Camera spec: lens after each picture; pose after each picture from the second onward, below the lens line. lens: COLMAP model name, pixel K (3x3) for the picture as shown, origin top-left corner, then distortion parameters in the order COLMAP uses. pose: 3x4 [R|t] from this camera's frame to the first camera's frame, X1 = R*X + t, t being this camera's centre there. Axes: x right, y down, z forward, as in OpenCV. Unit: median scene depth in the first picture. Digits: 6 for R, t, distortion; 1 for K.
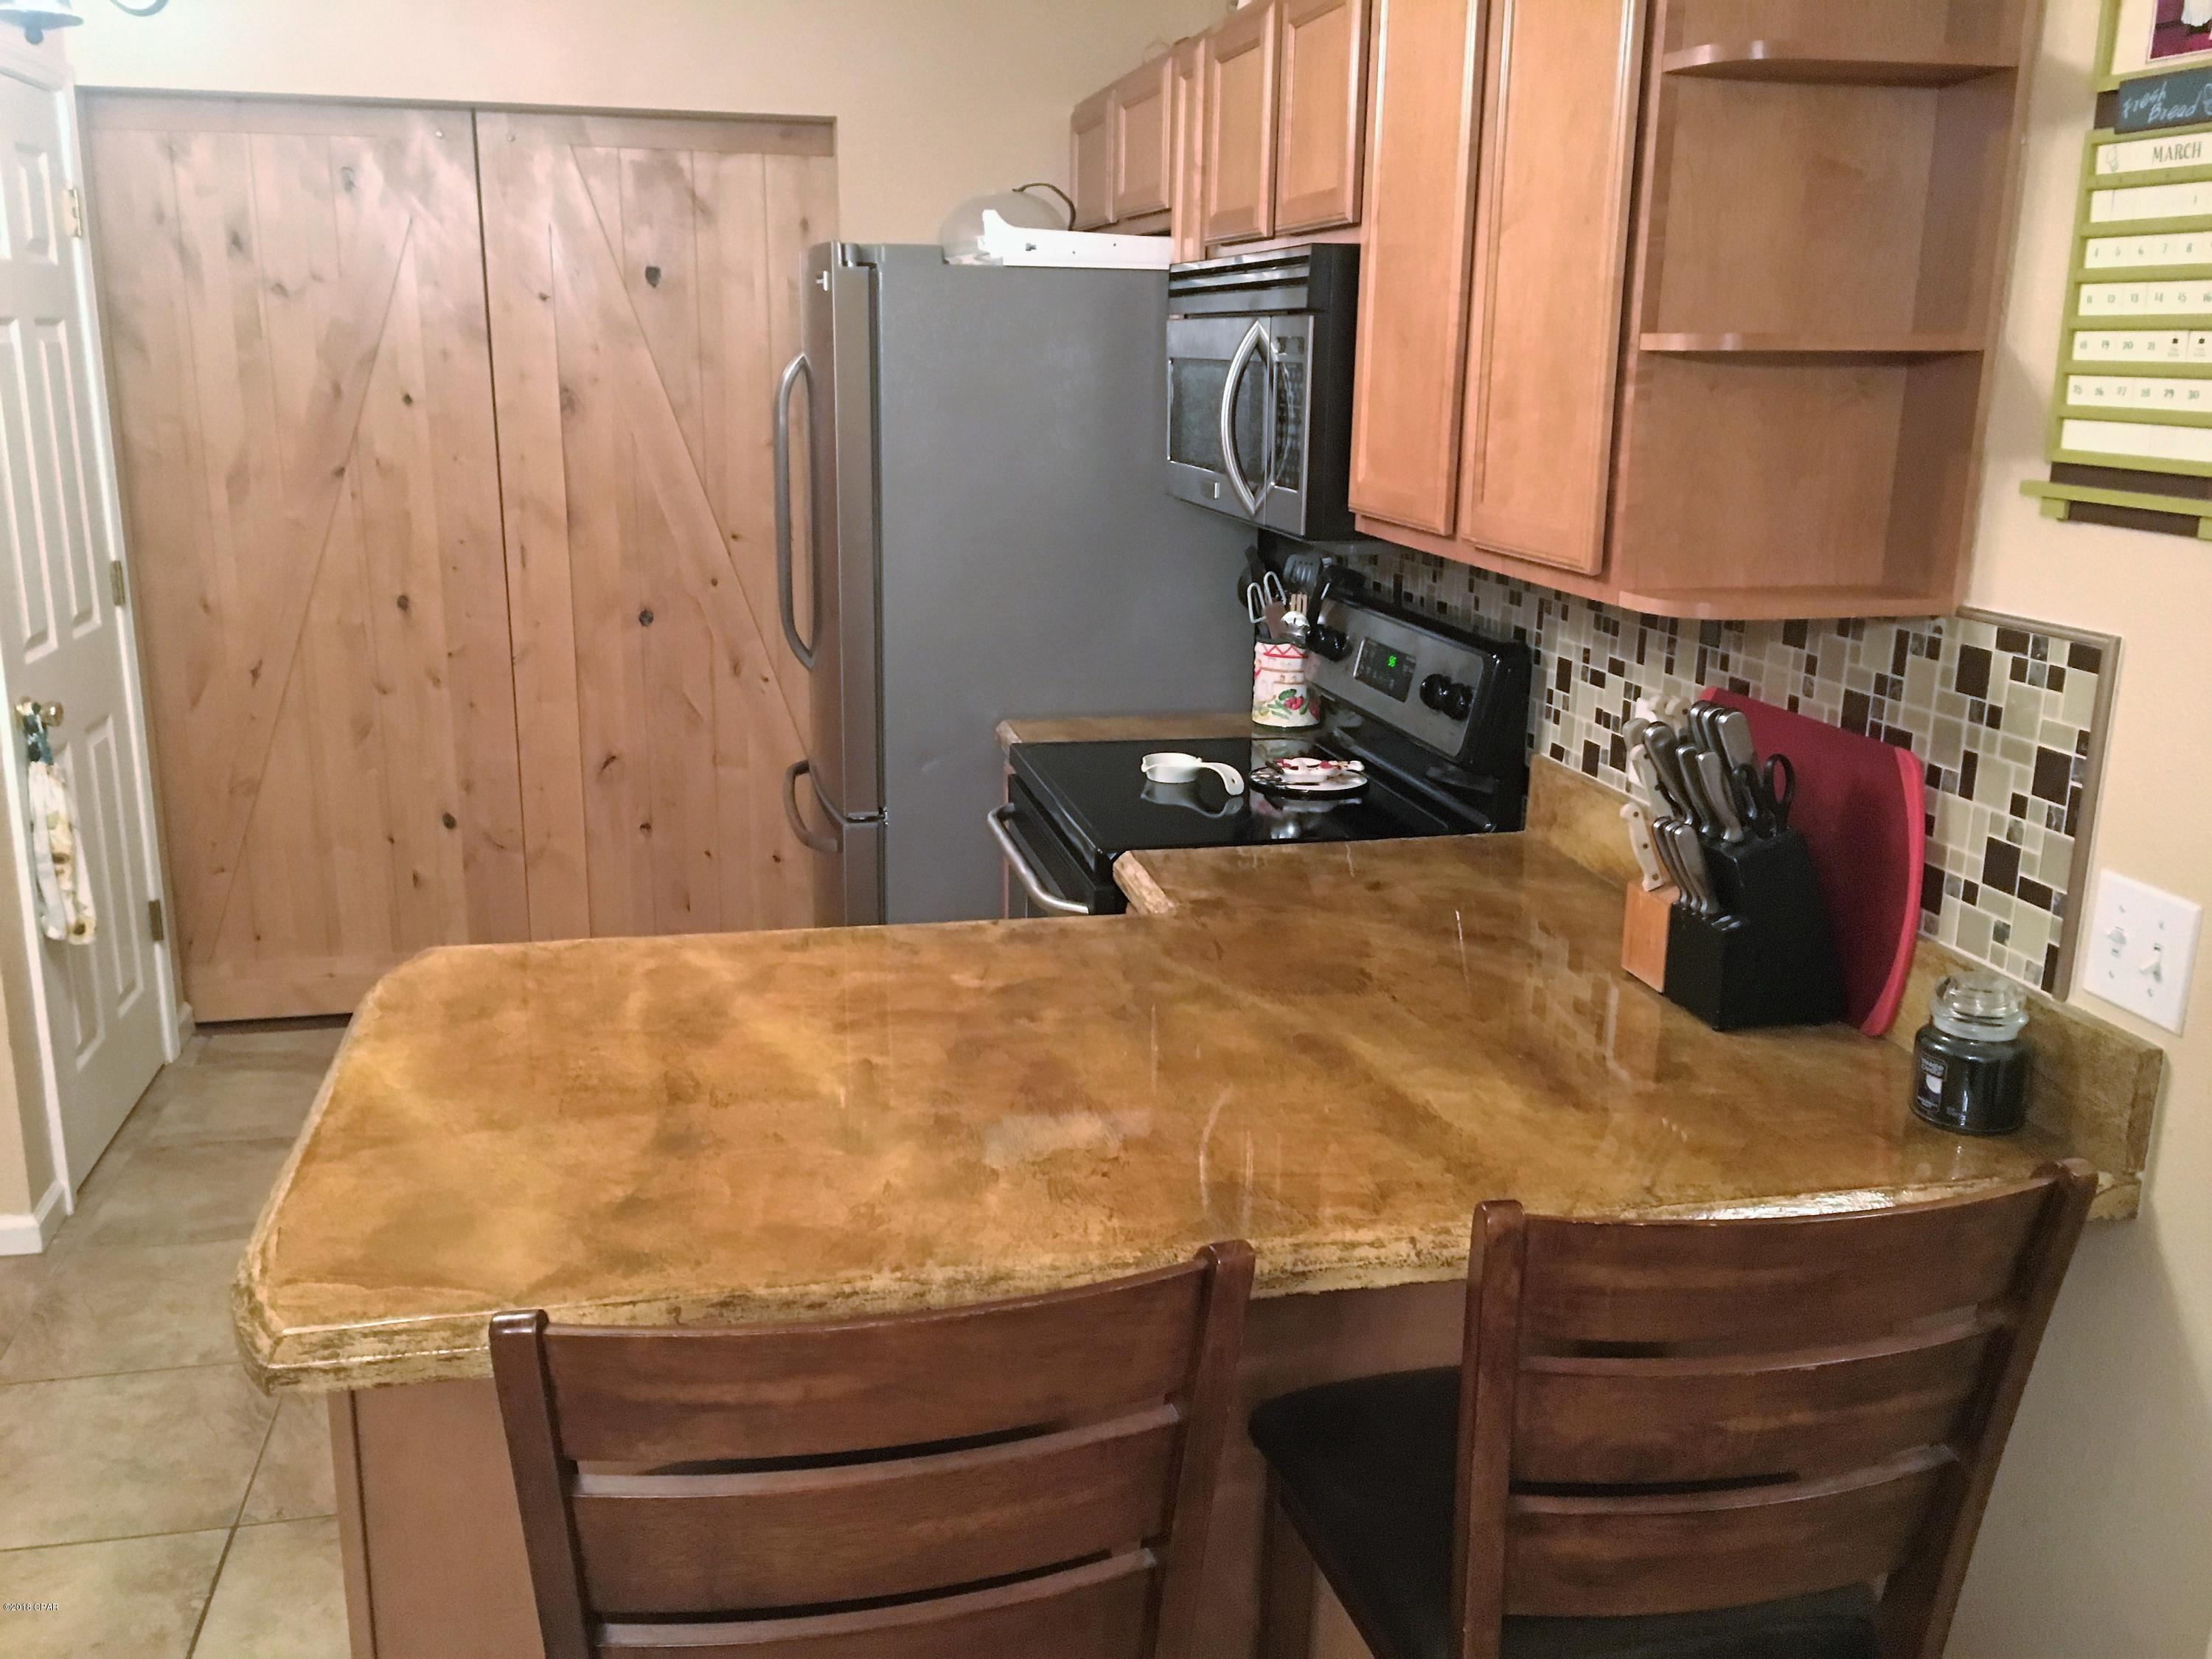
lens RADIAL K [[1885.8, 0, 1102.7], [0, 1885.8, 814.1], [0, 0, 1]] dist [0.083741, -0.101135]
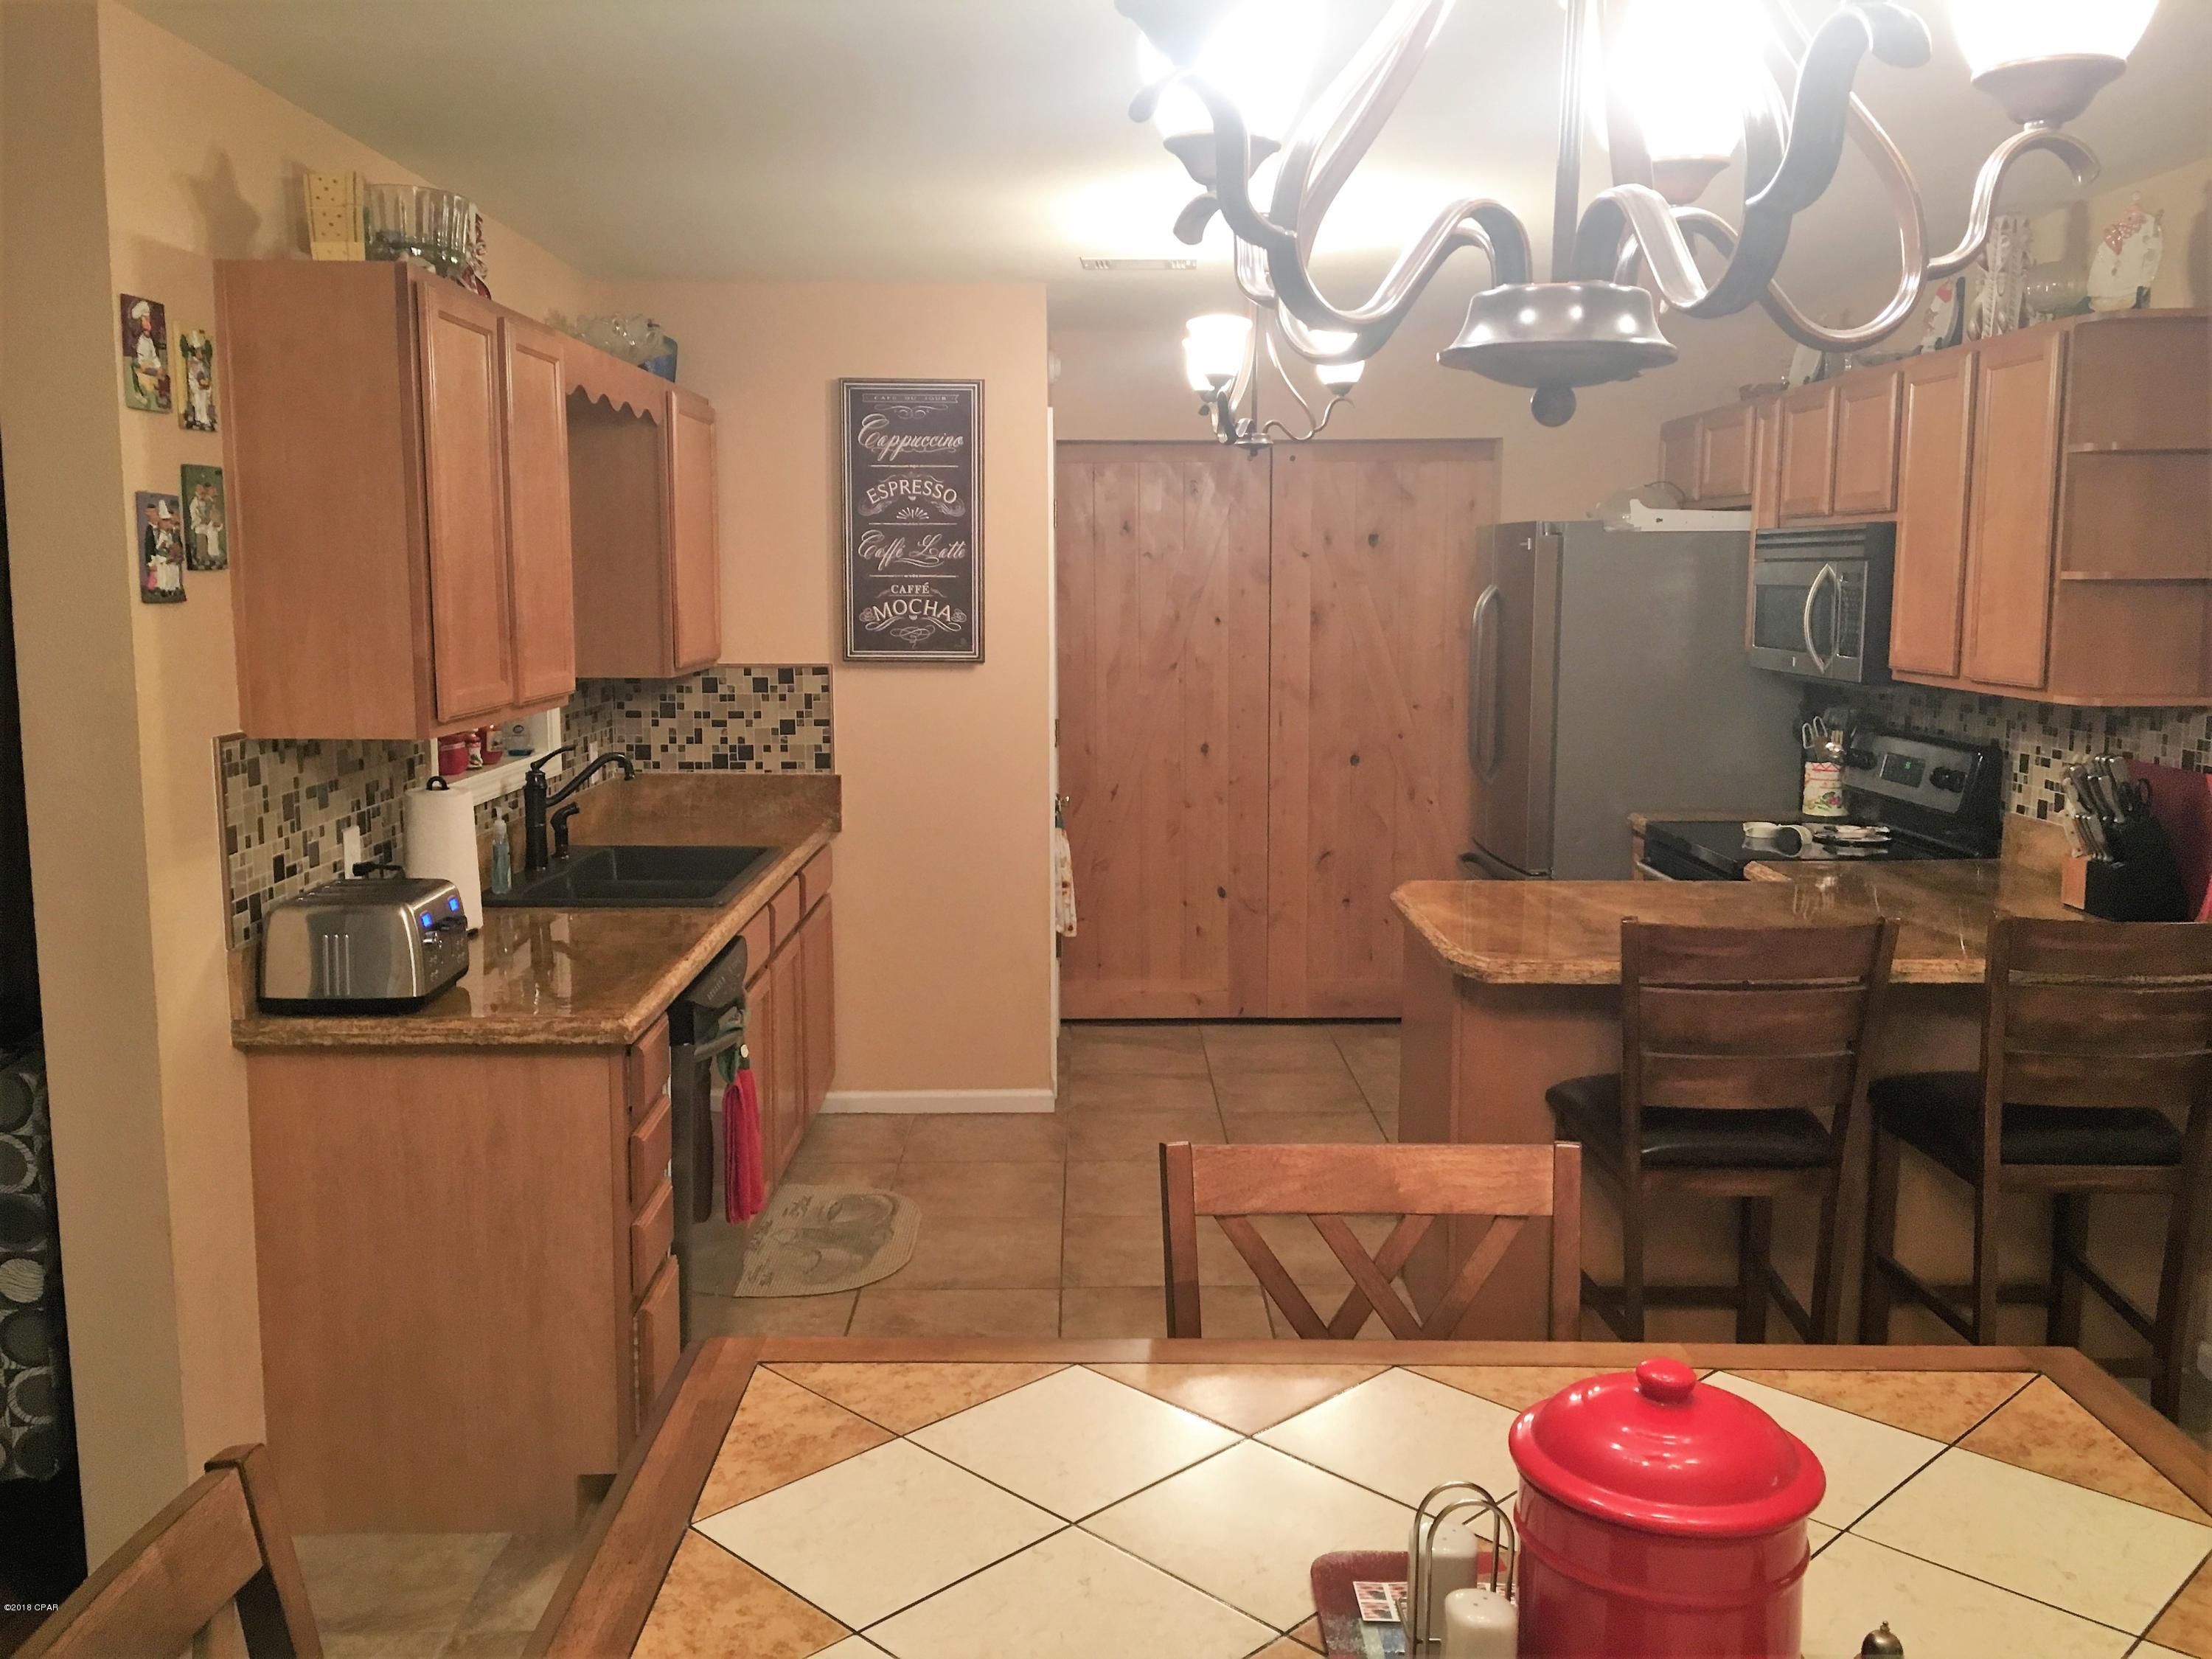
lens RADIAL K [[1885.8, 0, 1102.7], [0, 1885.8, 814.1], [0, 0, 1]] dist [0.083741, -0.101135]
pose [[0.977827, 0.010247, -0.209162, -0.217174], [-0.034430, 0.993076, -0.112312, 0.203930], [0.206563, 0.117023, 0.971410, -0.878866]]
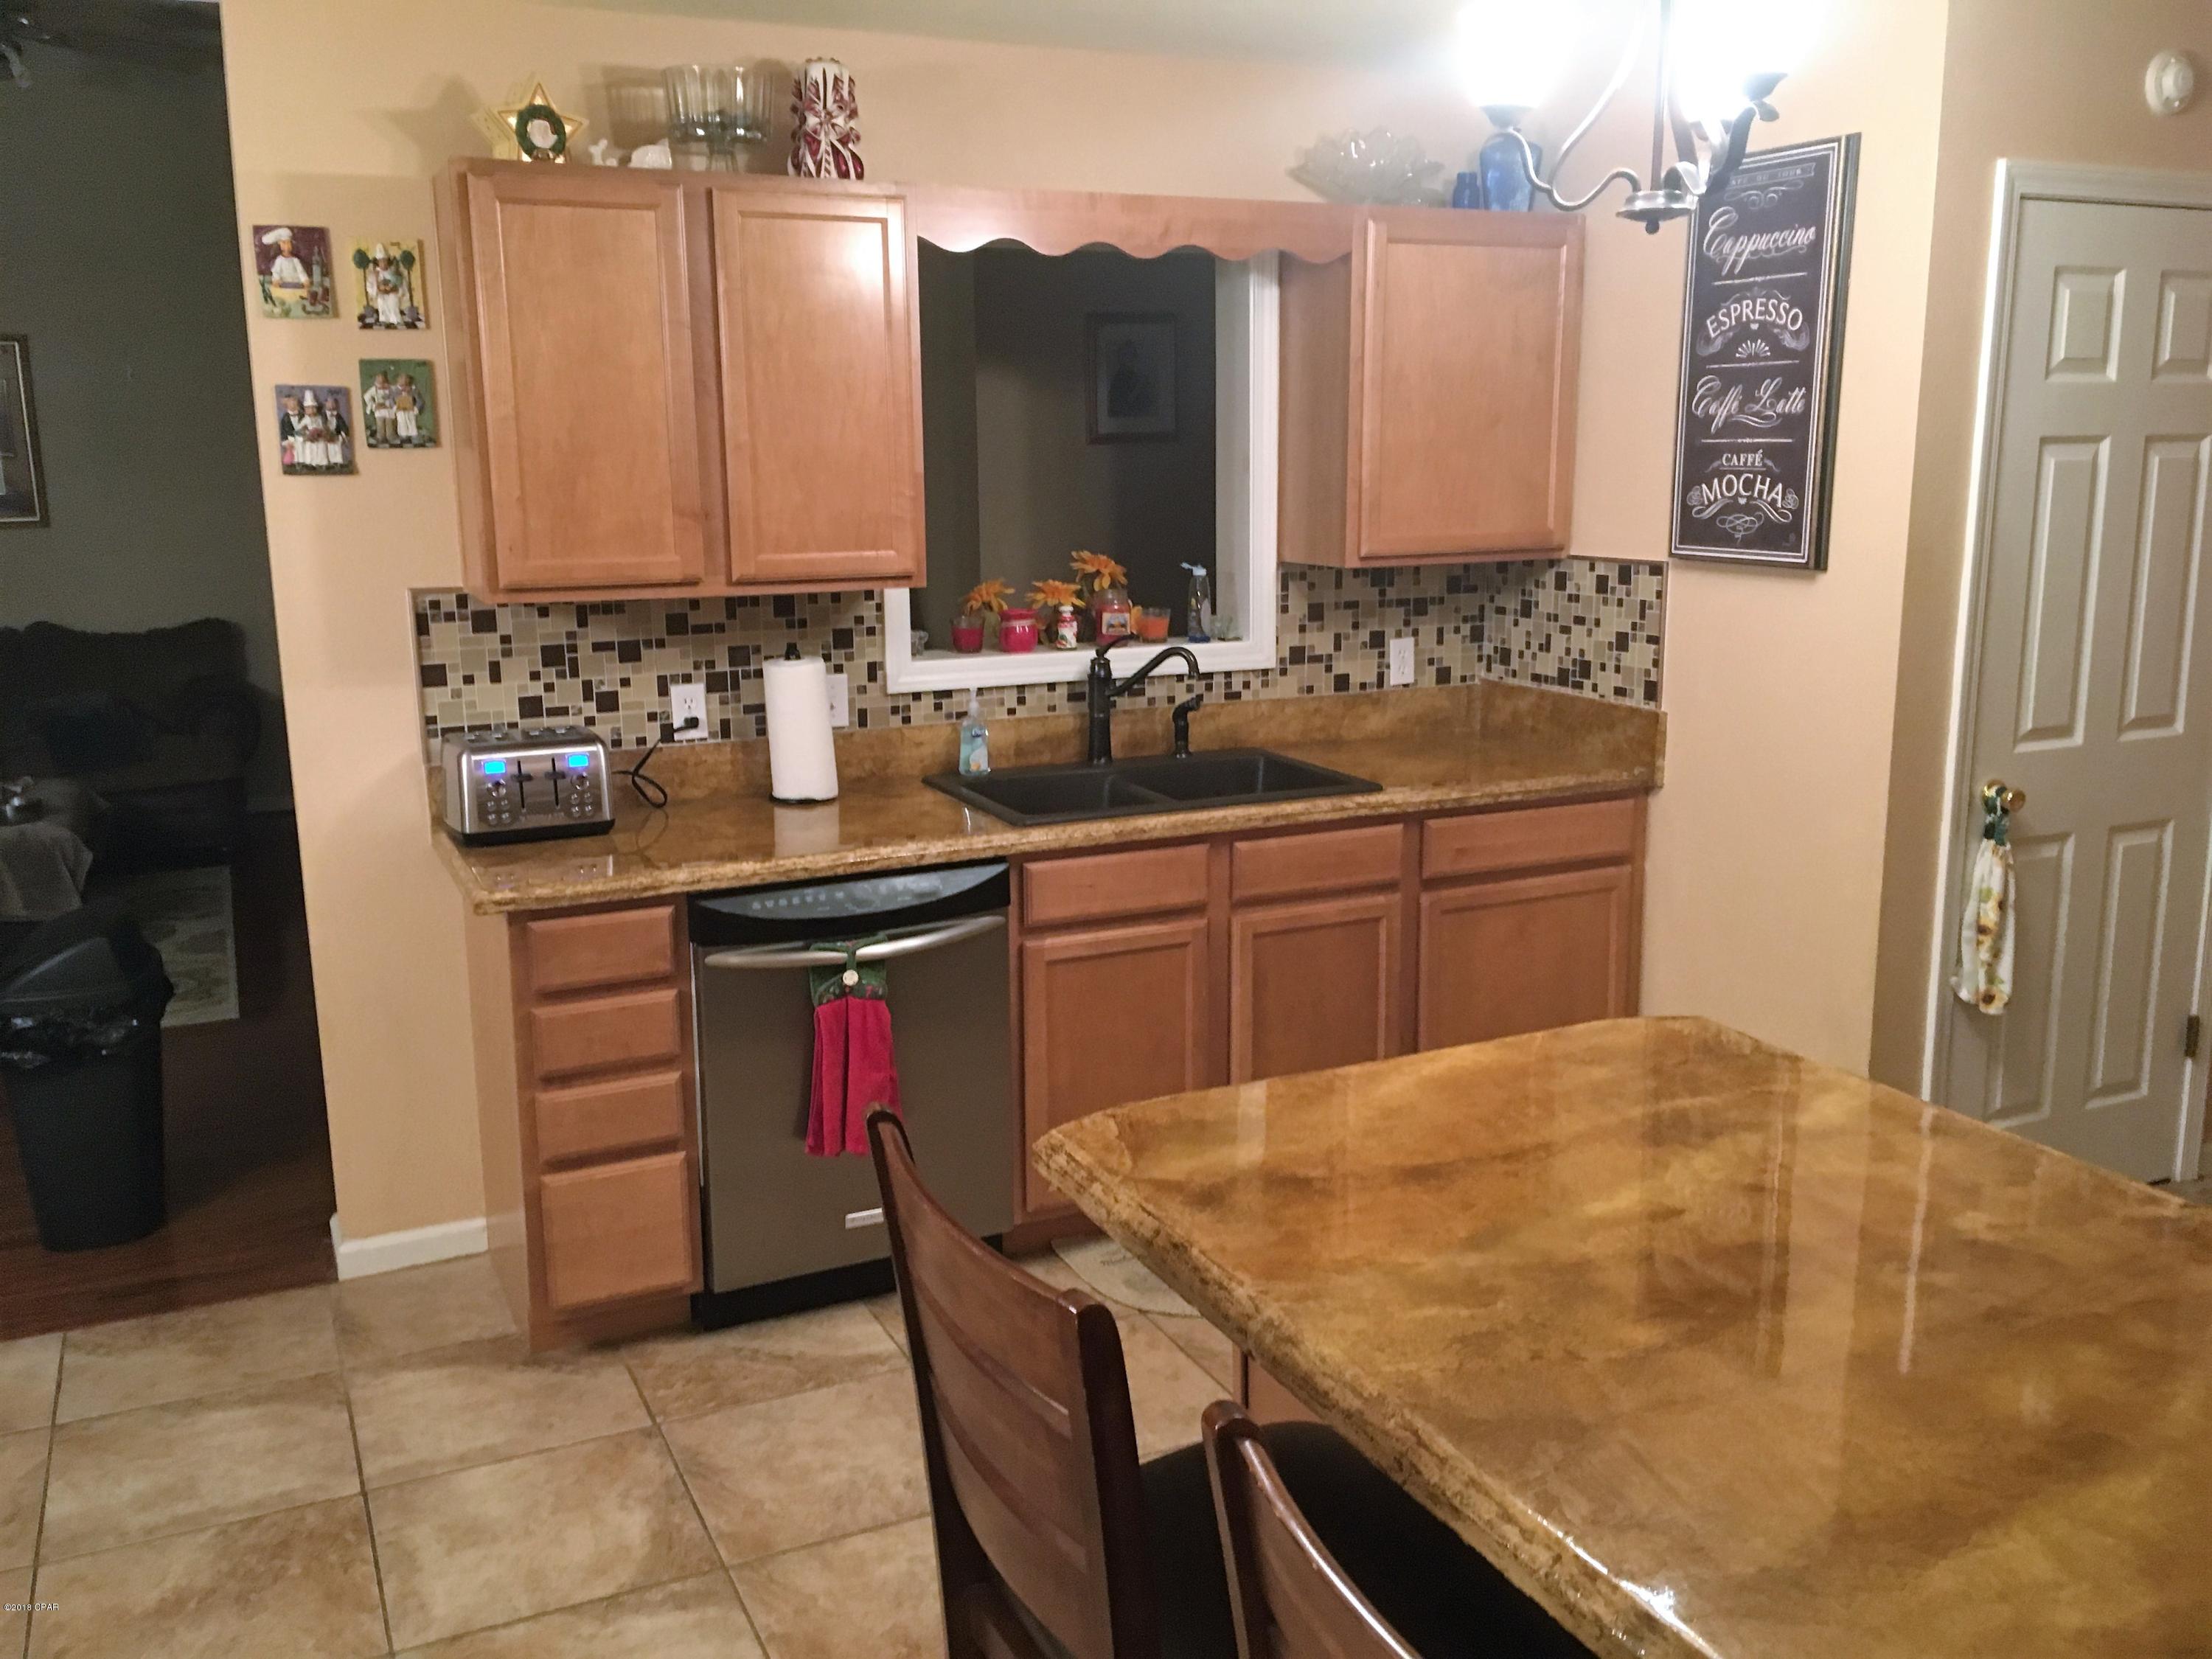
lens RADIAL K [[1880.9, 0, 1106.0], [0, 1880.9, 829.5], [0, 0, 1]] dist [0.068578, -0.099341]
pose [[0.220163, 0.178417, -0.959008, 0.507891], [-0.221441, 0.966605, 0.128993, -0.083476], [0.949996, 0.183965, 0.252319, 0.333203]]
